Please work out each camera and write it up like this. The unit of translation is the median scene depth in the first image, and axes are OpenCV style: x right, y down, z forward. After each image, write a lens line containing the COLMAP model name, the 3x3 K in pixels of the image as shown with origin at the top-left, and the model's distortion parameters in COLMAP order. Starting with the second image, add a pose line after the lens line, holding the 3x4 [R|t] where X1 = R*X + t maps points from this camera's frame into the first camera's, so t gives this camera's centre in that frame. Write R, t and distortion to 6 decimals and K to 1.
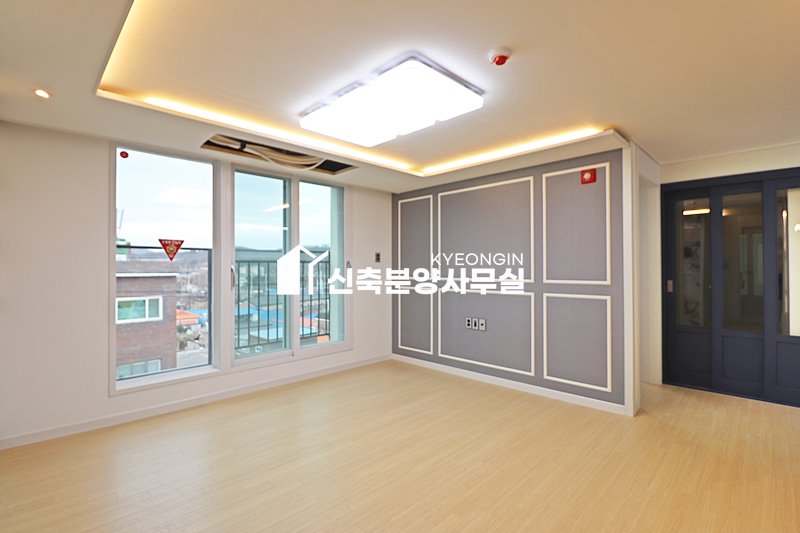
lens RADIAL K [[371.2, 0, 400.5], [0, 371.2, 262.0], [0, 0, 1]] dist [0.002538, -0.012405]
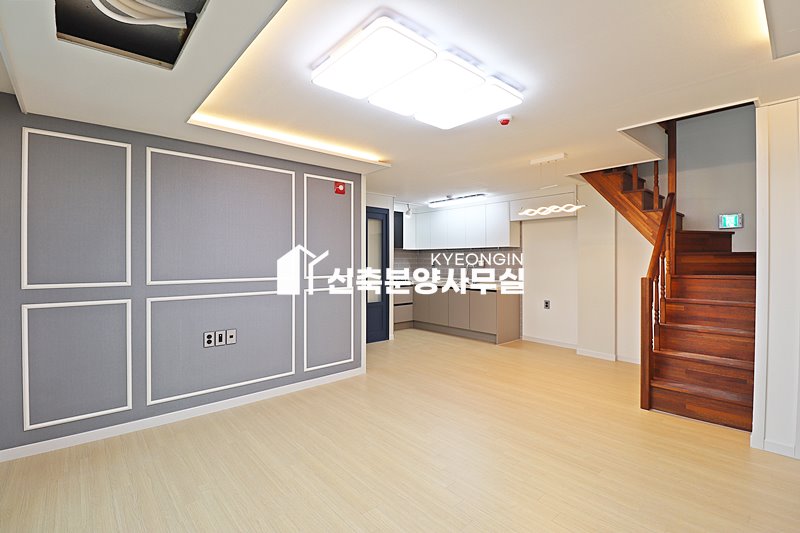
lens RADIAL K [[371.2, 0, 400.5], [0, 371.2, 262.0], [0, 0, 1]] dist [0.002538, -0.012405]
pose [[0.066849, 0.007401, 0.997736, -0.556596], [-0.006066, 0.999957, -0.007011, 0.013269], [-0.997745, -0.005583, 0.066891, 0.596581]]
